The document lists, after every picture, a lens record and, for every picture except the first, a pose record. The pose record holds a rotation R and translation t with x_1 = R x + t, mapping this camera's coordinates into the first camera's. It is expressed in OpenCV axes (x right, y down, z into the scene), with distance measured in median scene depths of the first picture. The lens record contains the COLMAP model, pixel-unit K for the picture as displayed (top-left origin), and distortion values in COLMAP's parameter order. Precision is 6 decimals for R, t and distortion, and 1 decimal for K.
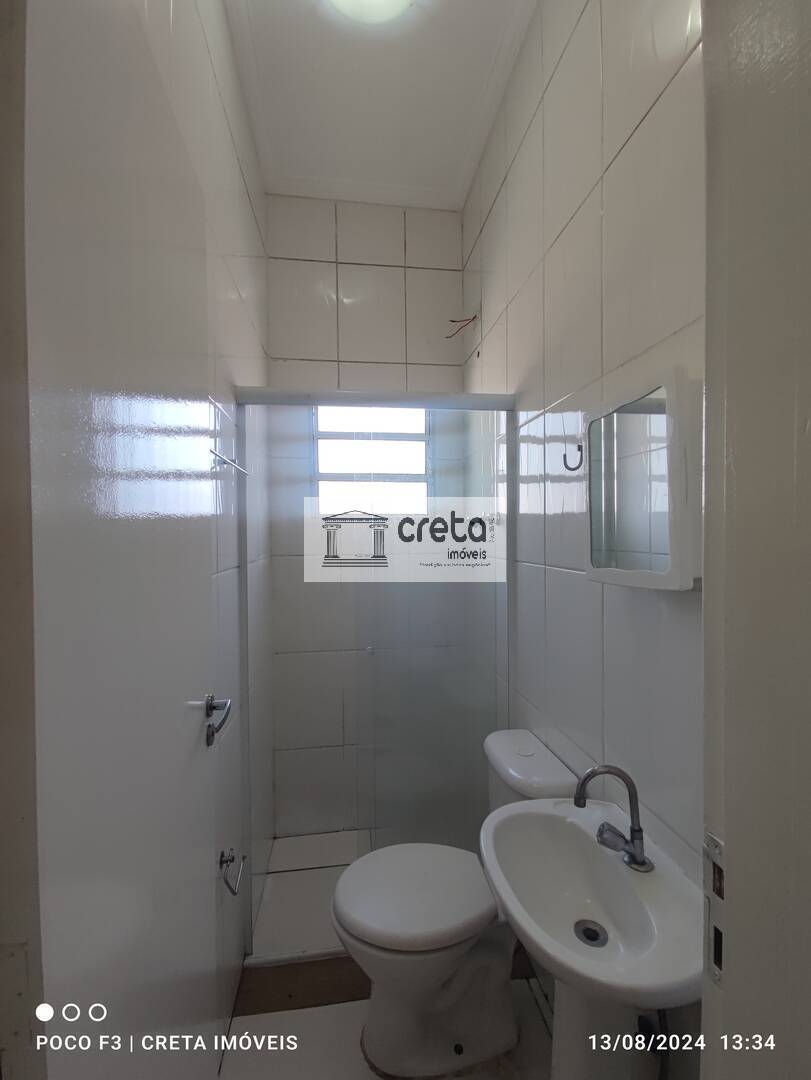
lens RADIAL K [[493.4, 0, 404.6], [0, 493.4, 538.8], [0, 0, 1]] dist [0.003666, 0.000076]
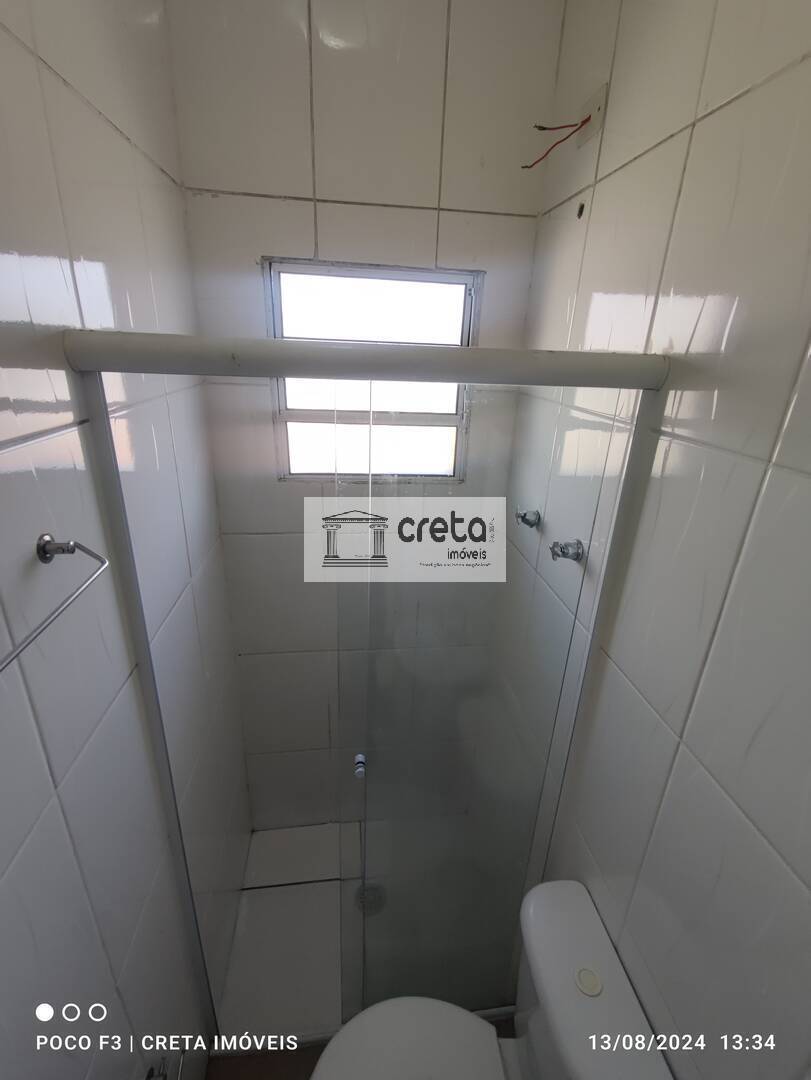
lens RADIAL K [[493.4, 0, 405.4], [0, 493.4, 540.7], [0, 0, 1]] dist [0.003666, 0.000076]
pose [[0.998637, 0.052109, 0.002862, -0.017470], [-0.049432, 0.926911, 0.372011, -0.226640], [0.016732, -0.371645, 0.928224, 0.370557]]
